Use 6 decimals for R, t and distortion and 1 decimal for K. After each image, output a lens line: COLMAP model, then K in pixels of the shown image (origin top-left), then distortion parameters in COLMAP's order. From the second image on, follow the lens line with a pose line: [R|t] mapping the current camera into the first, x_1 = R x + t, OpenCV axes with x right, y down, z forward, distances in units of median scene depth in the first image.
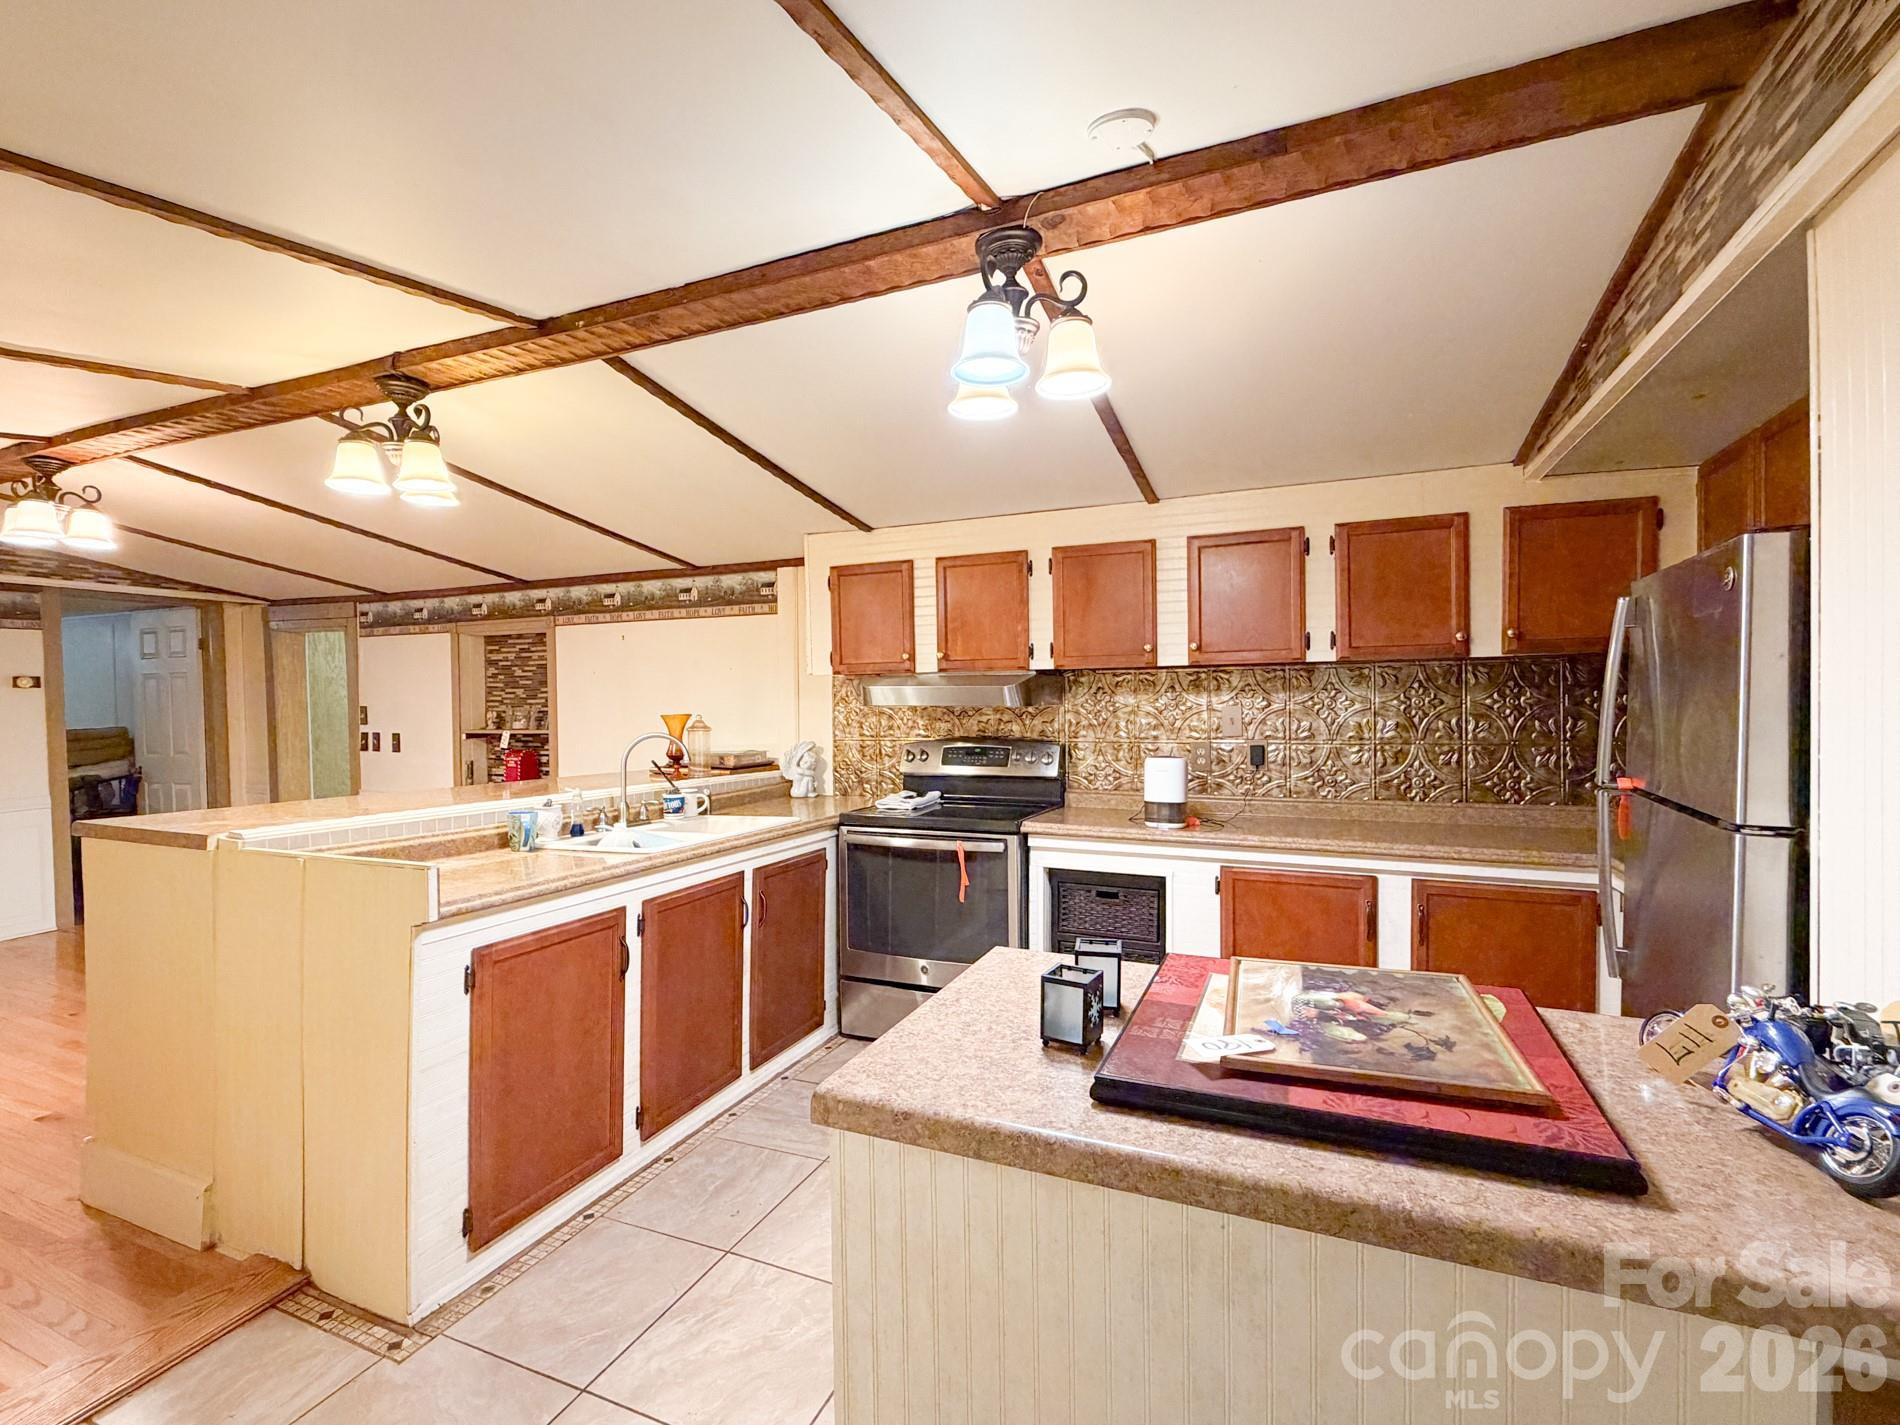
lens RADIAL K [[868.4, 0, 944.4], [0, 868.4, 707.8], [0, 0, 1]] dist [0.000083, 0.000305]
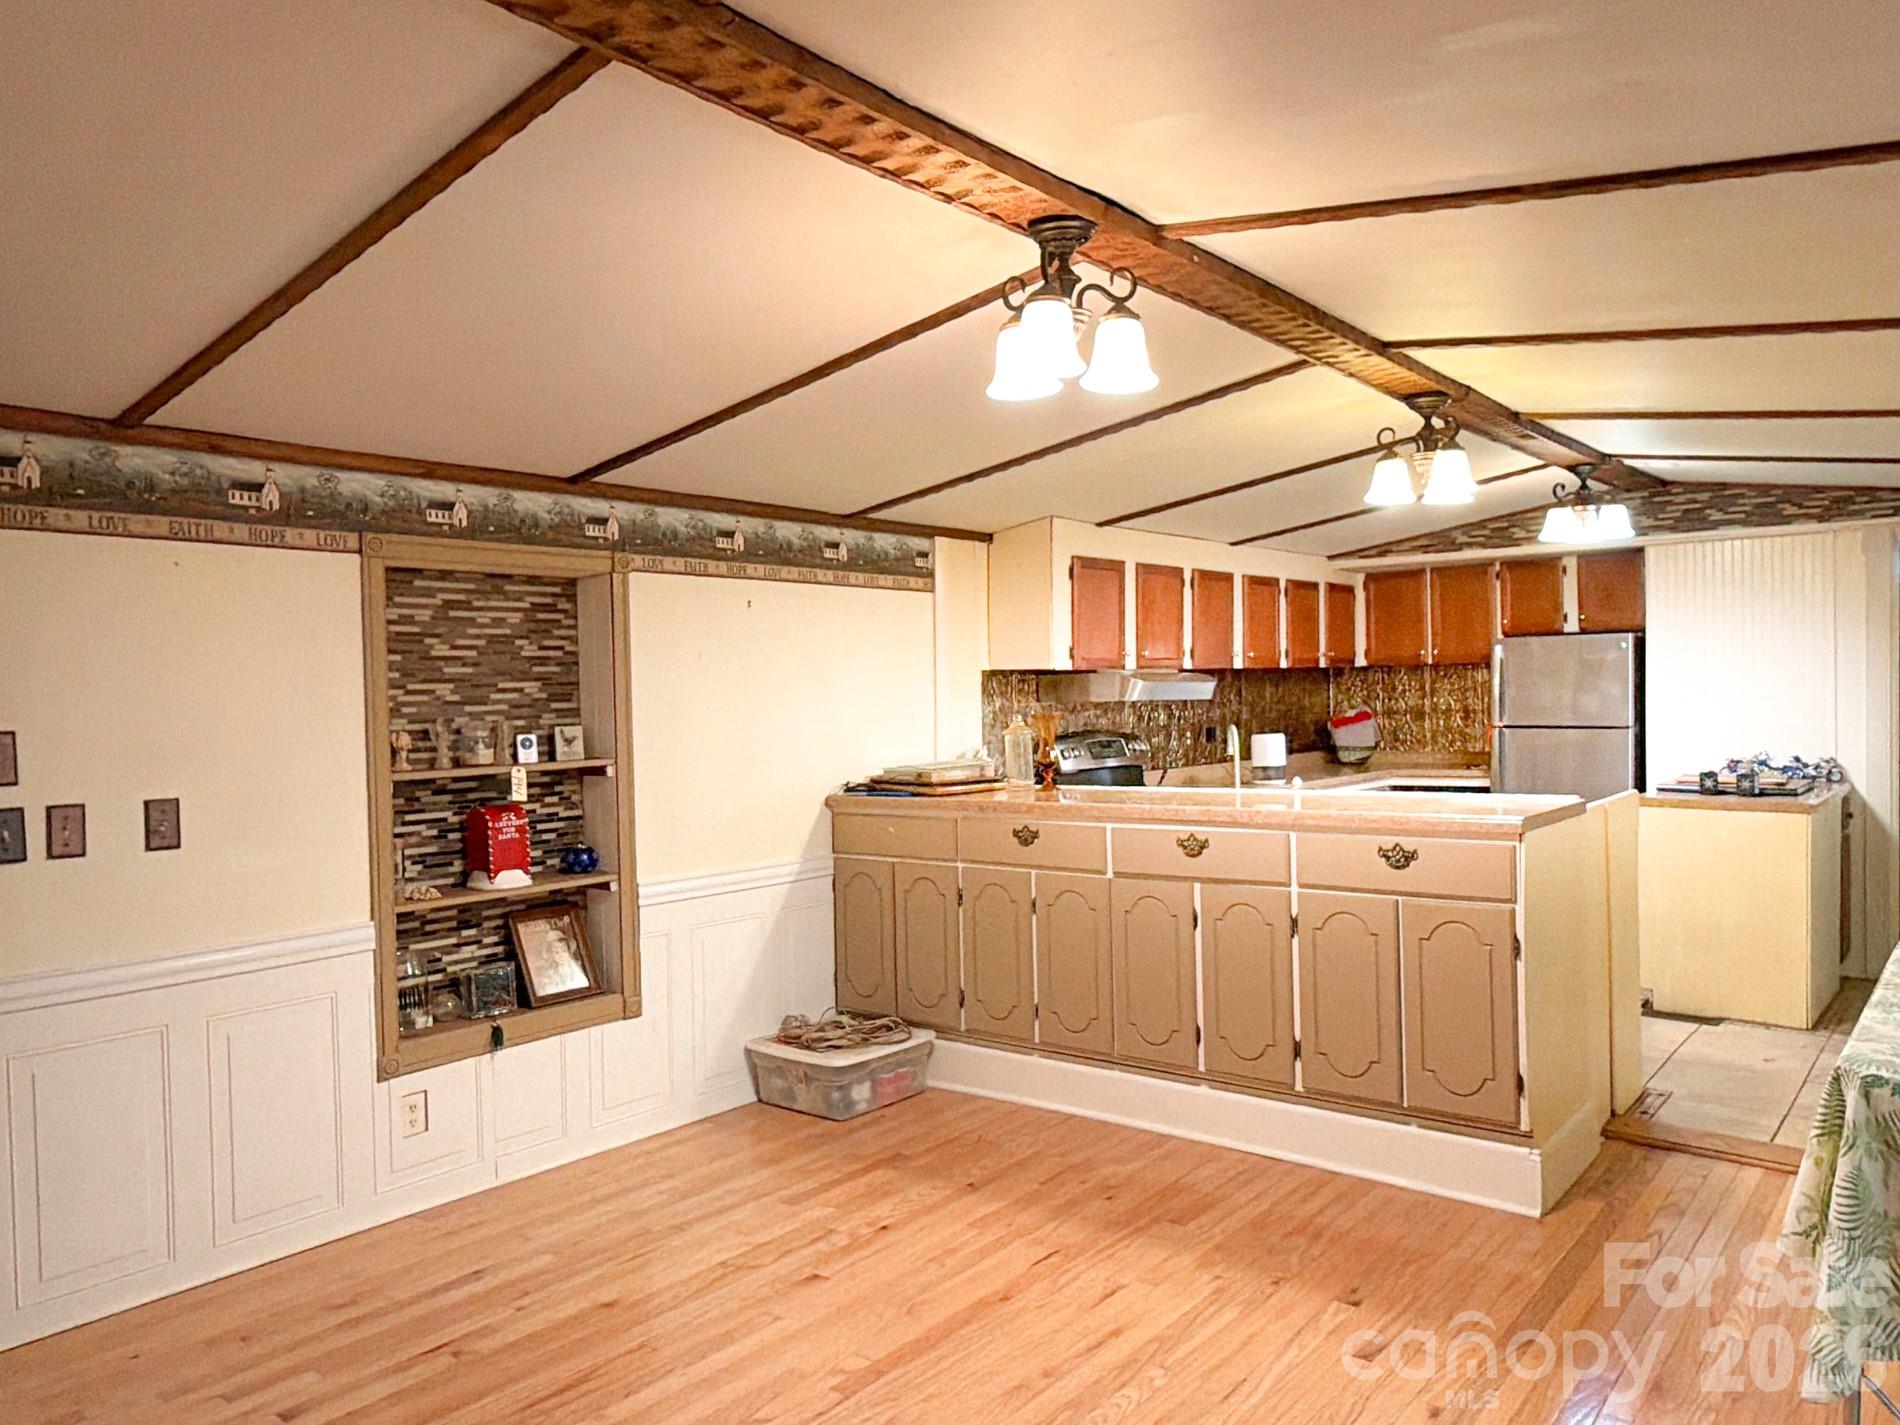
lens RADIAL K [[1290.8, 0, 950.1], [0, 1290.8, 715.7], [0, 0, 1]] dist [0.001212, -0.001859]
pose [[0.283110, -0.015692, 0.958959, -1.327355], [0.027384, 0.999591, 0.008272, -0.002609], [-0.958696, 0.023919, 0.283424, 0.638498]]
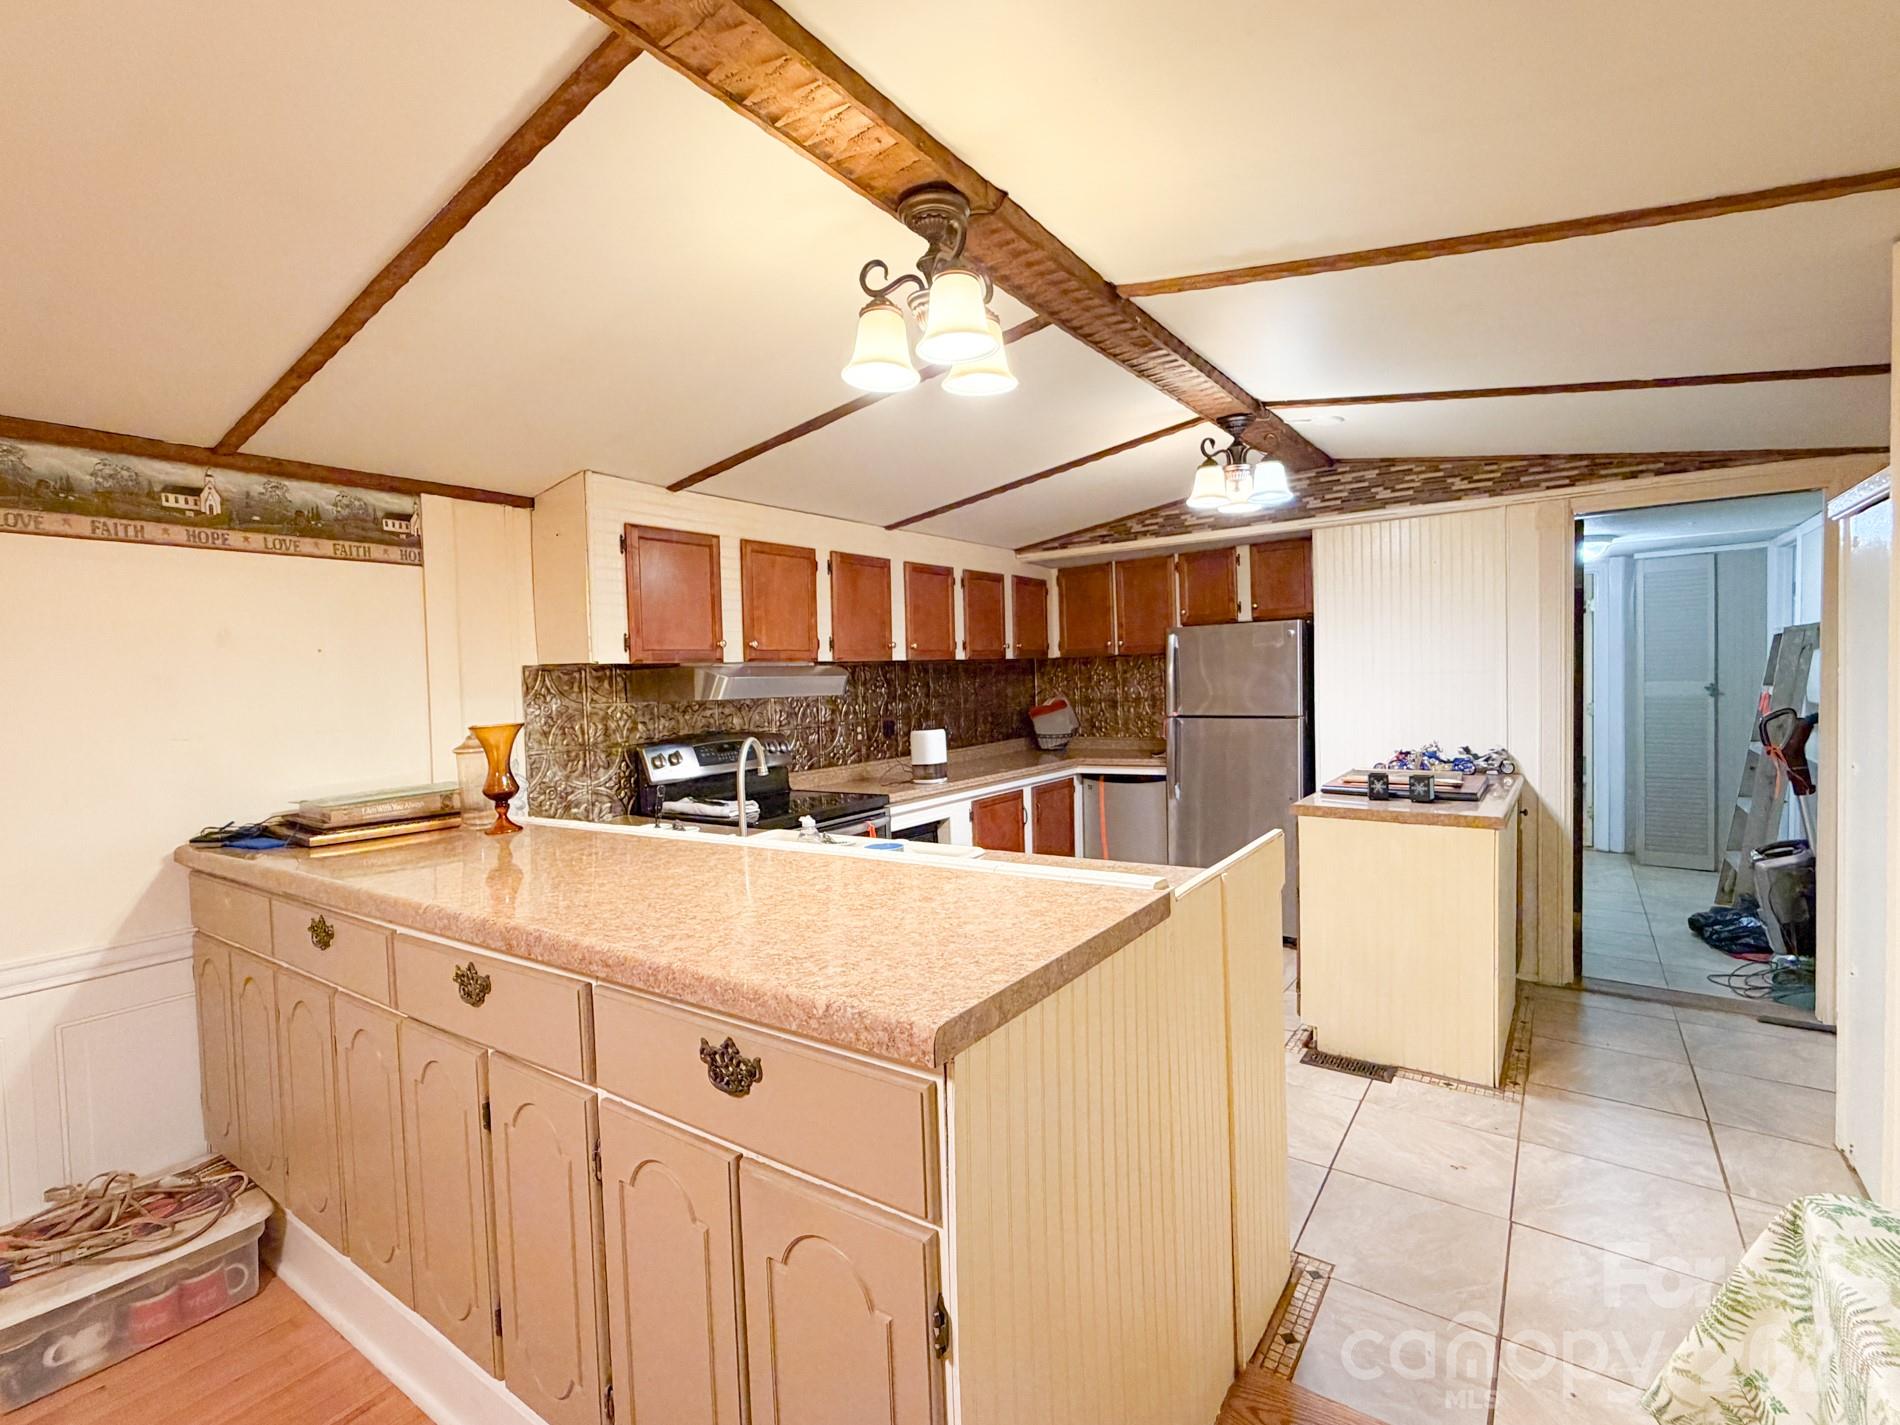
lens RADIAL K [[868.4, 0, 946.5], [0, 868.4, 710.4], [0, 0, 1]] dist [0.000083, 0.000305]
pose [[0.210133, -0.035414, 0.977031, -0.722665], [0.040250, 0.998810, 0.027546, -0.005492], [-0.976844, 0.033537, 0.211308, 0.491819]]
